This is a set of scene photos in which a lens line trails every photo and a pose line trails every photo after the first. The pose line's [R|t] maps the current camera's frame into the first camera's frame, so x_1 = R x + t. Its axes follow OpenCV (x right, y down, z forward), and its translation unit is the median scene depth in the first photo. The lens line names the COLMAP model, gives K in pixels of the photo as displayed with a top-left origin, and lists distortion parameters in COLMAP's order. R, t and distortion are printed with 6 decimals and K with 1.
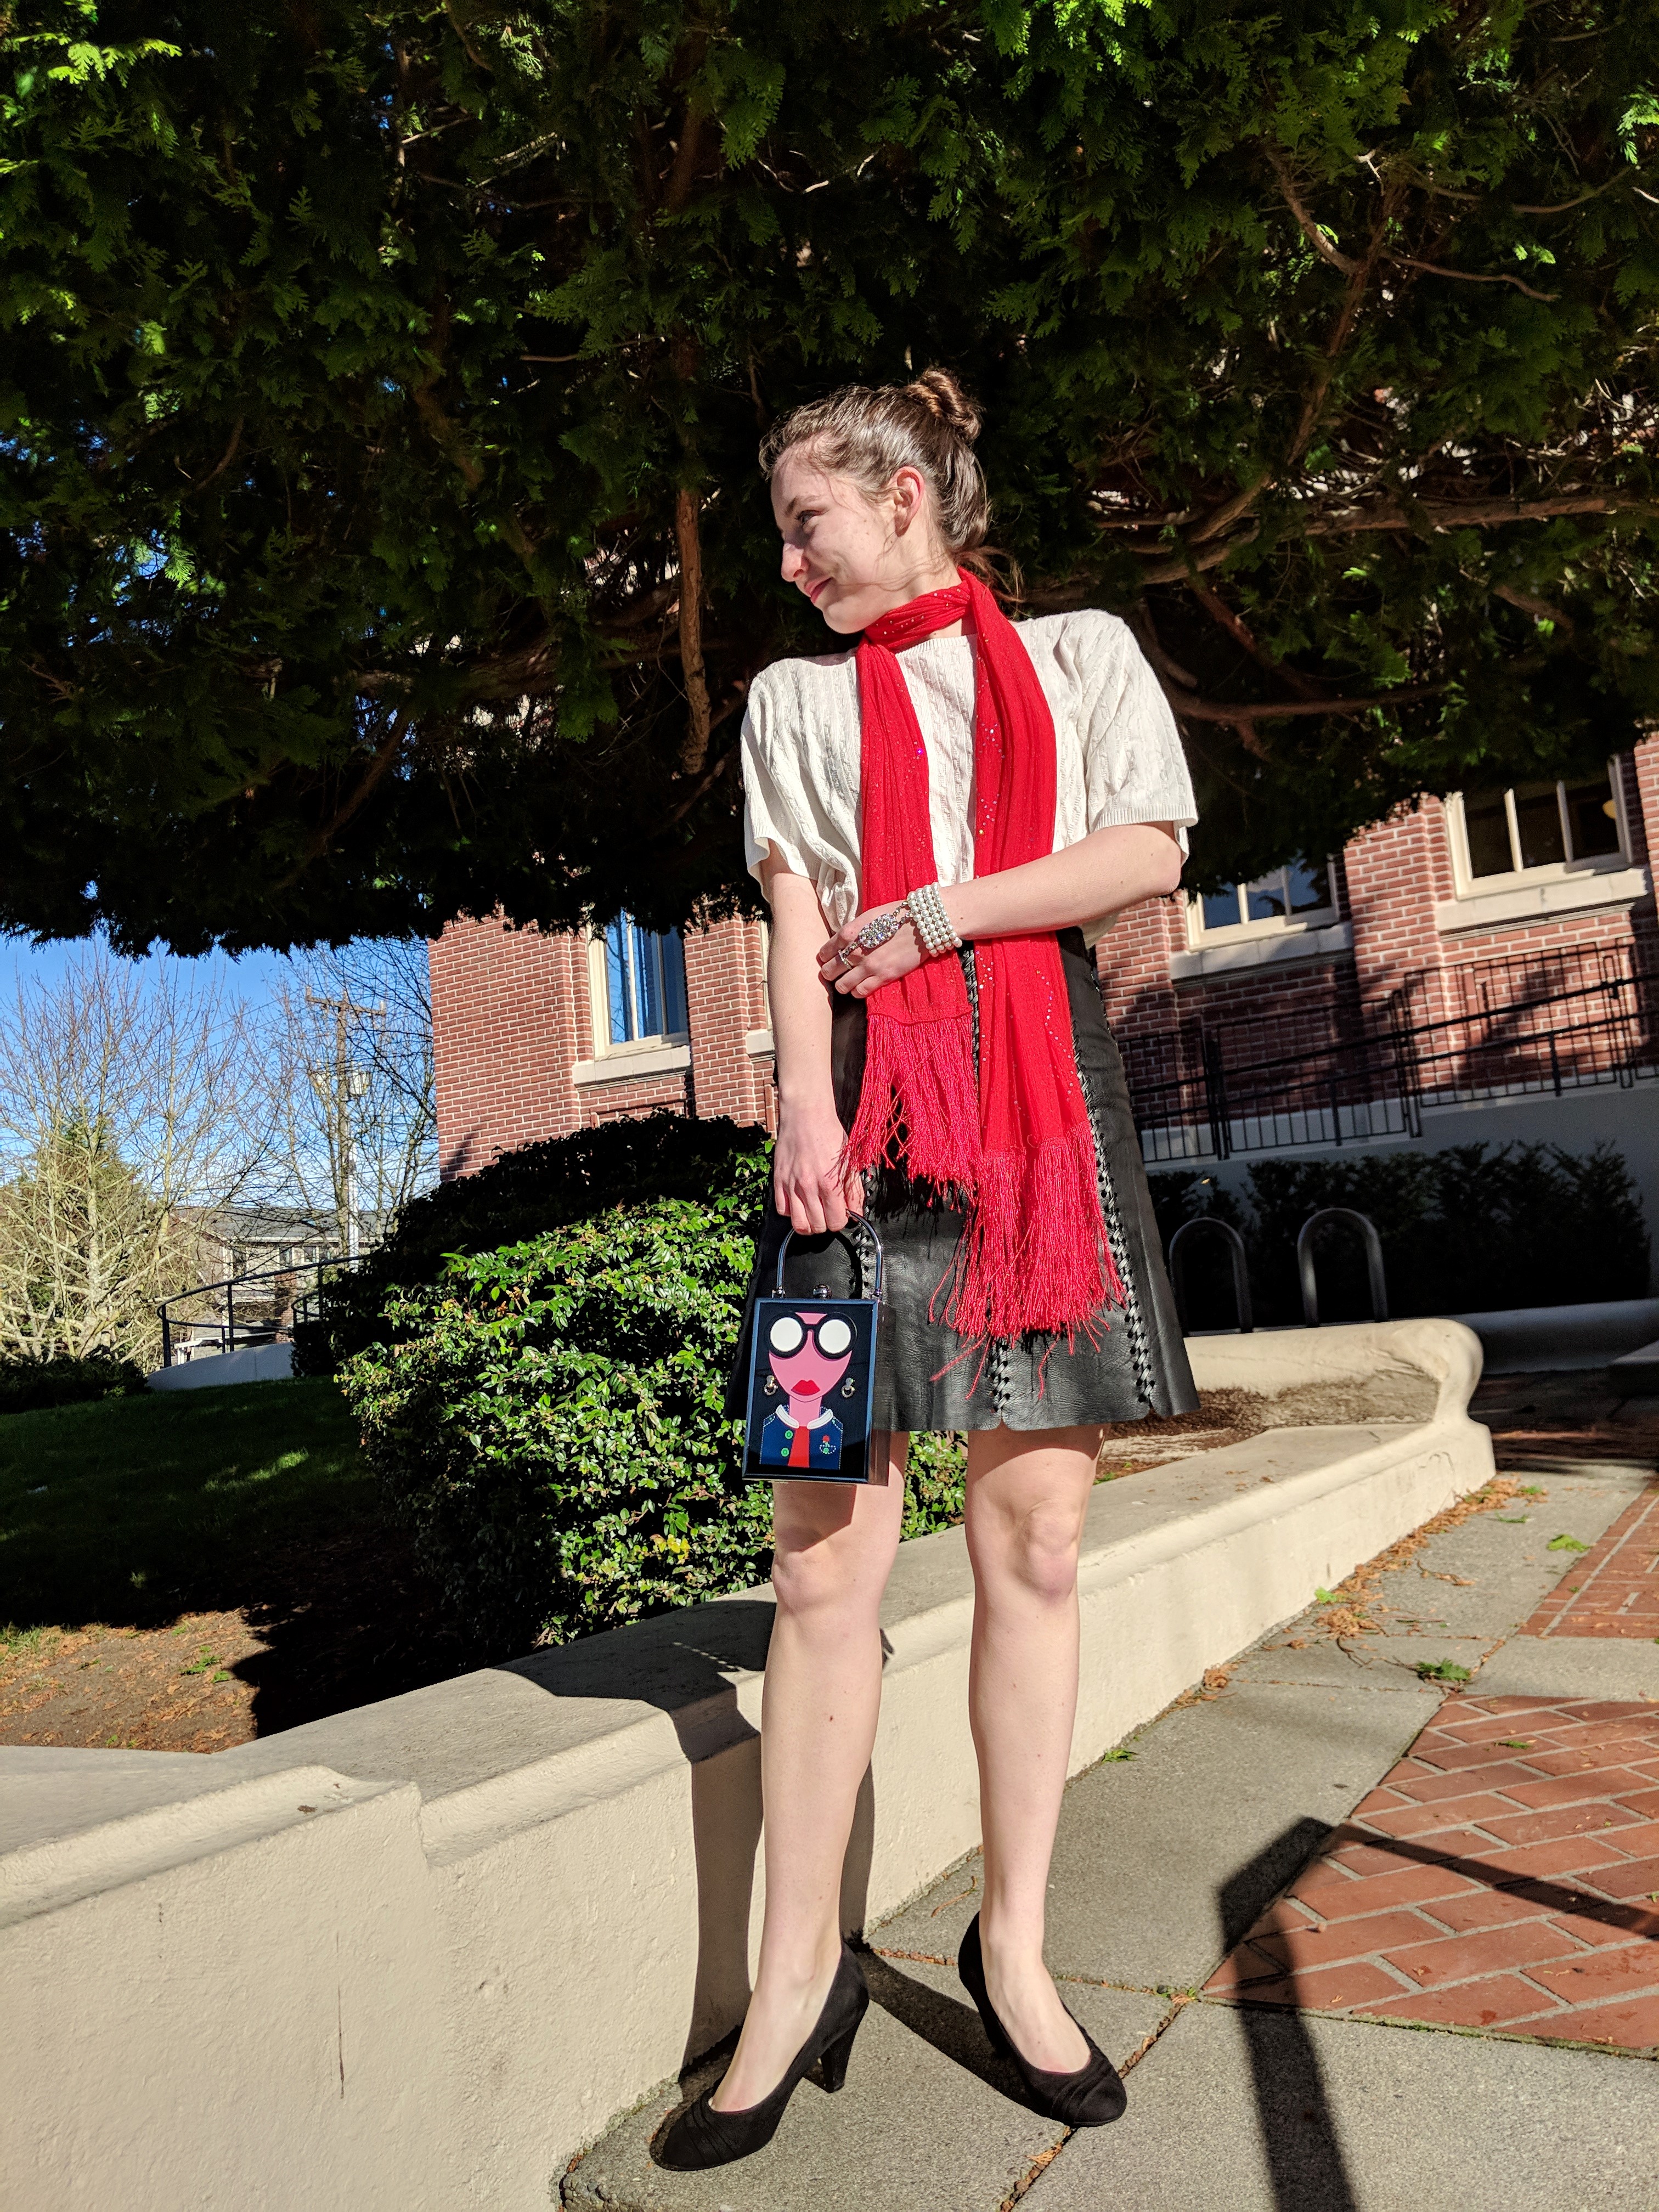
lens RADIAL K [[1697.5, 0, 908.5], [0, 1697.5, 992.6], [0, 0, 1]] dist [0.002369, 0.007590]
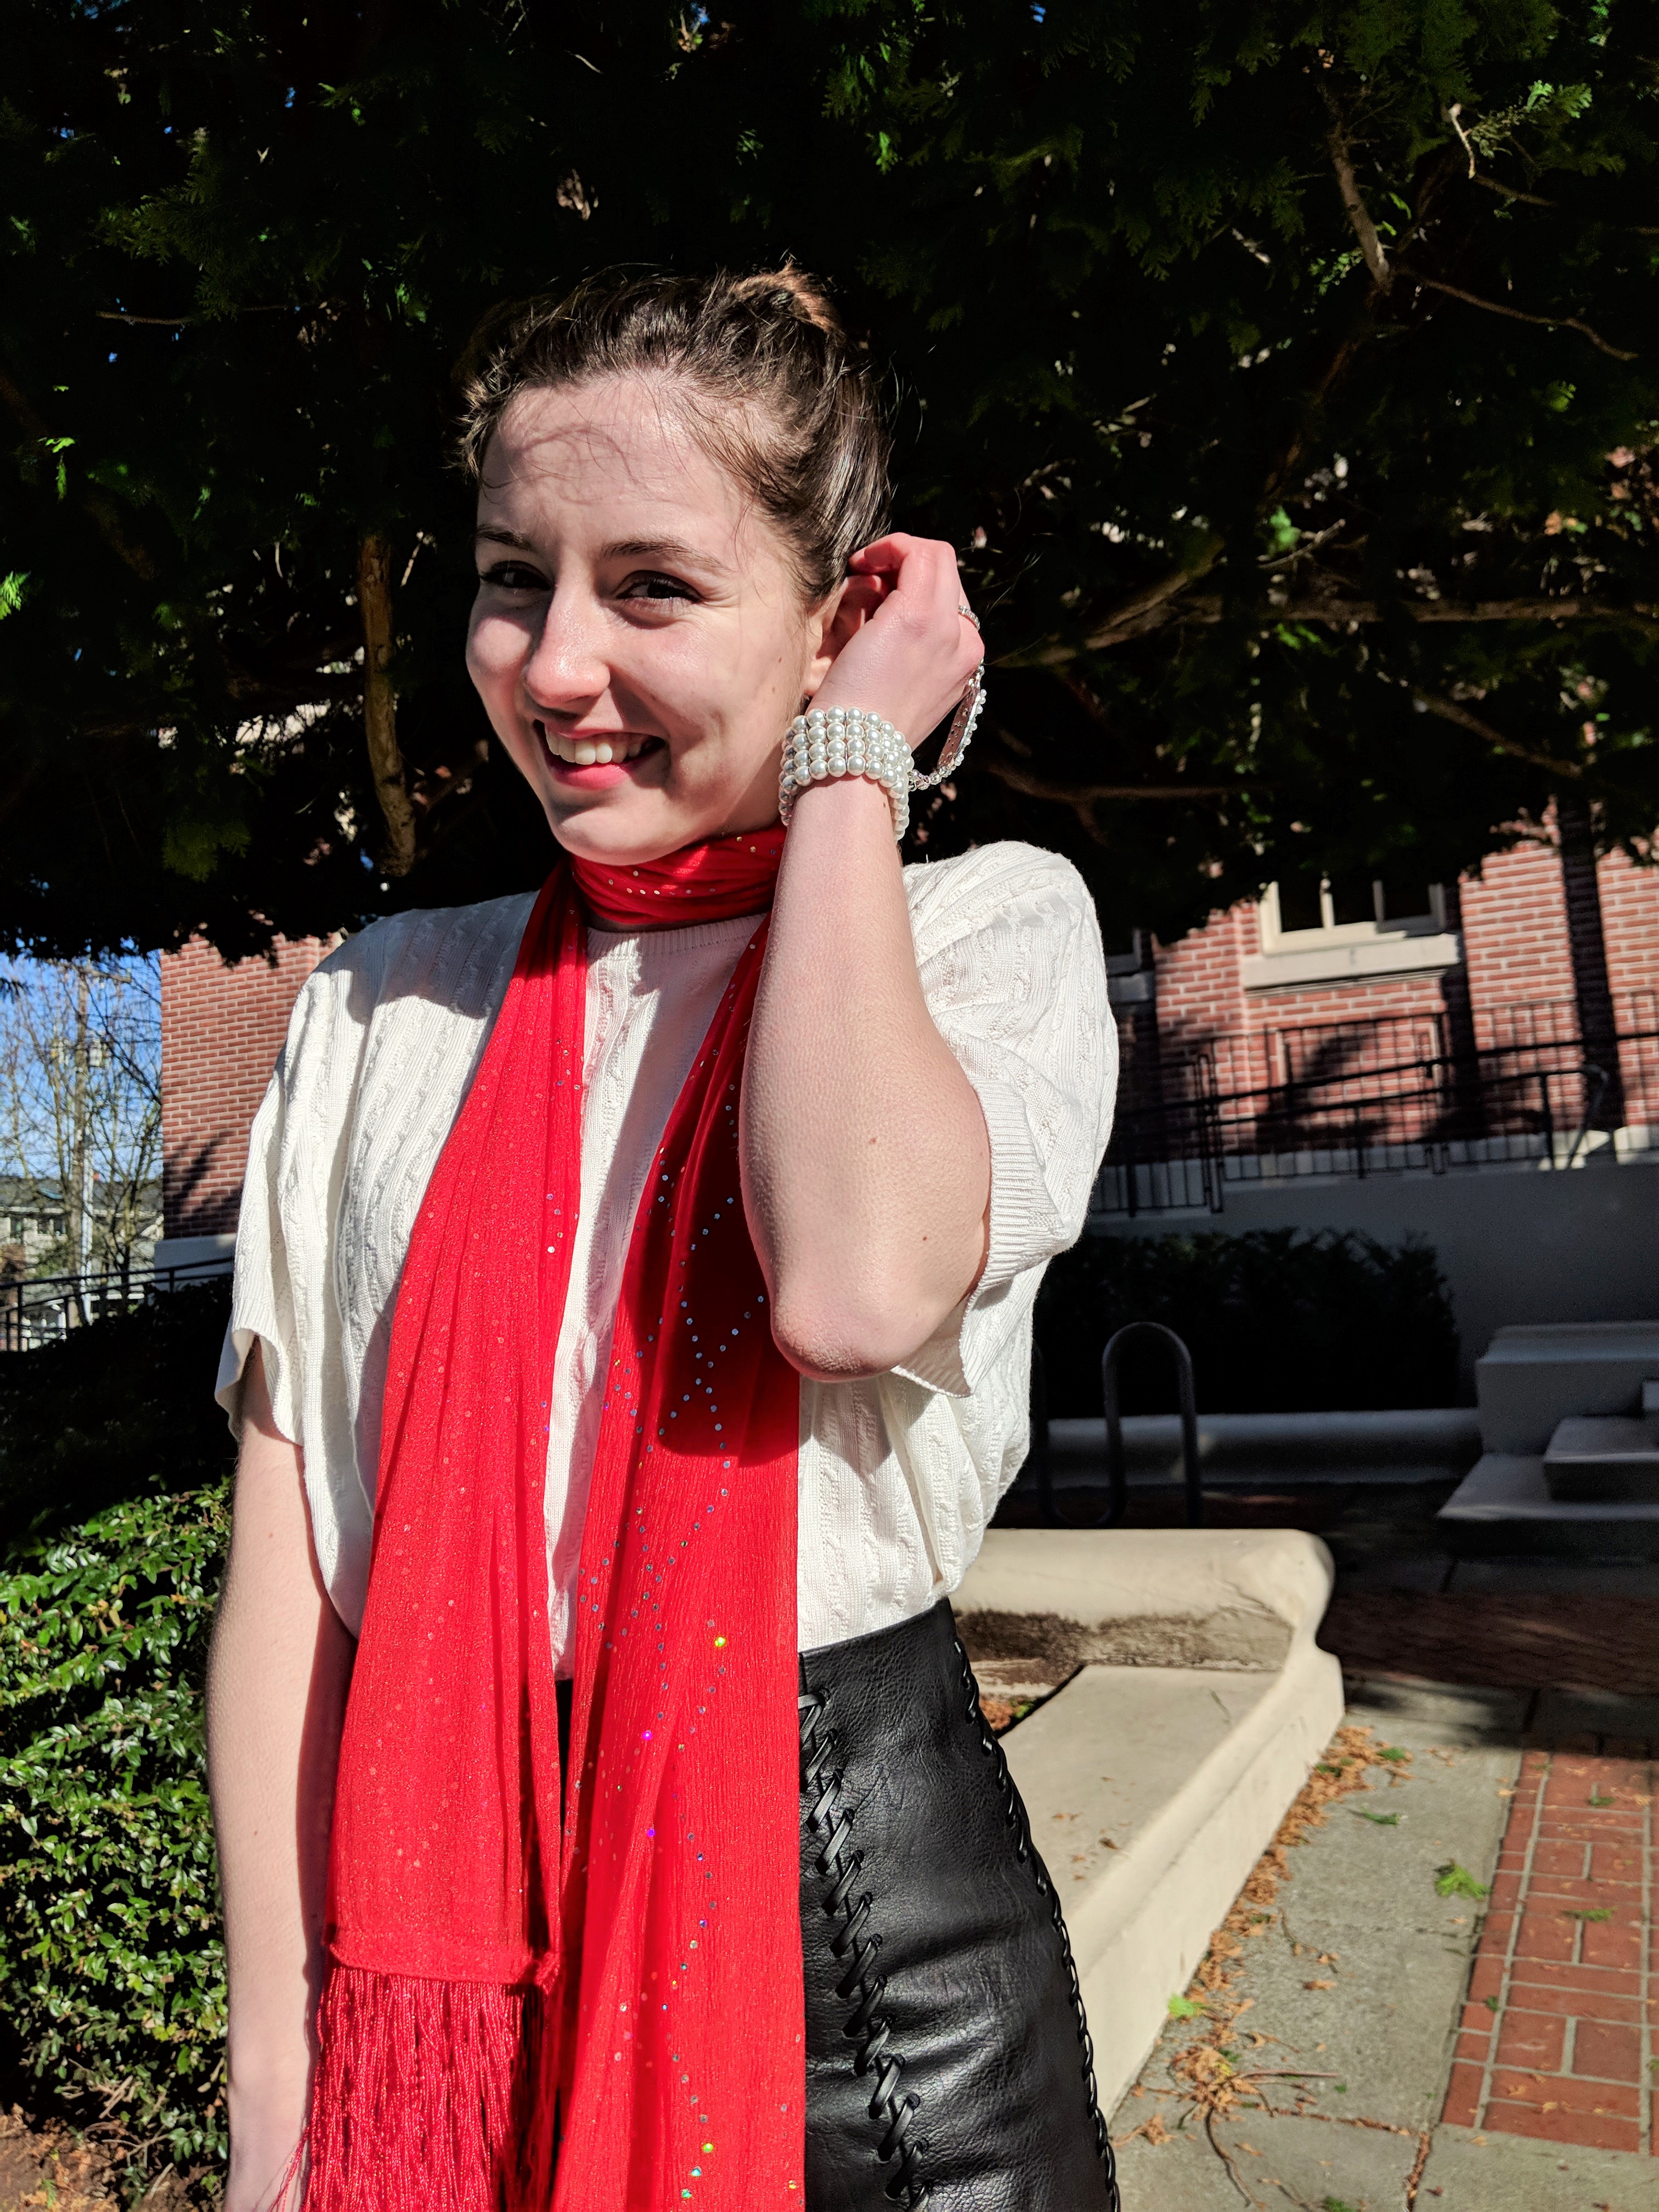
lens RADIAL K [[1696.9, 0, 880.3], [0, 1696.9, 1002.7], [0, 0, 1]] dist [0.003495, -0.001701]
pose [[0.992746, 0.039486, 0.113563, 0.003826], [-0.041062, 0.999090, 0.011575, -0.097194], [-0.113002, -0.016154, 0.993463, 0.240588]]
